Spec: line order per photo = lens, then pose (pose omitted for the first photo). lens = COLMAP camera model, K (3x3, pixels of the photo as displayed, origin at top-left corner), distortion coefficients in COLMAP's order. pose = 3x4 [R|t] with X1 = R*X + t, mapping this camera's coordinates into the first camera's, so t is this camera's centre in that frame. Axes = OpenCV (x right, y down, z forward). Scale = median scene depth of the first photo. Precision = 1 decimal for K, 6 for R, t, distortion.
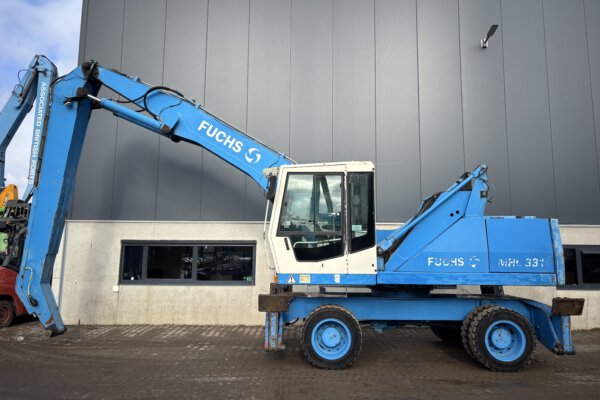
lens RADIAL K [[429.9, 0, 291.3], [0, 429.9, 196.6], [0, 0, 1]] dist [0.046604, -0.043178]
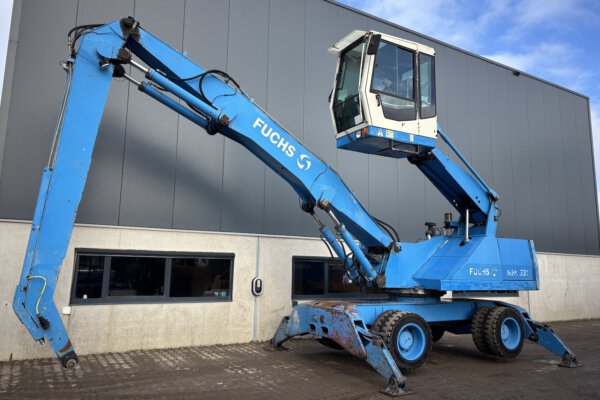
lens RADIAL K [[448.9, 0, 291.8], [0, 448.9, 200.6], [0, 0, 1]] dist [0.018830, -0.026121]
pose [[0.856937, 0.087066, 0.508014, -0.620212], [-0.072829, 0.996194, -0.047882, 0.040836], [-0.510249, 0.004034, 0.860017, 0.143690]]
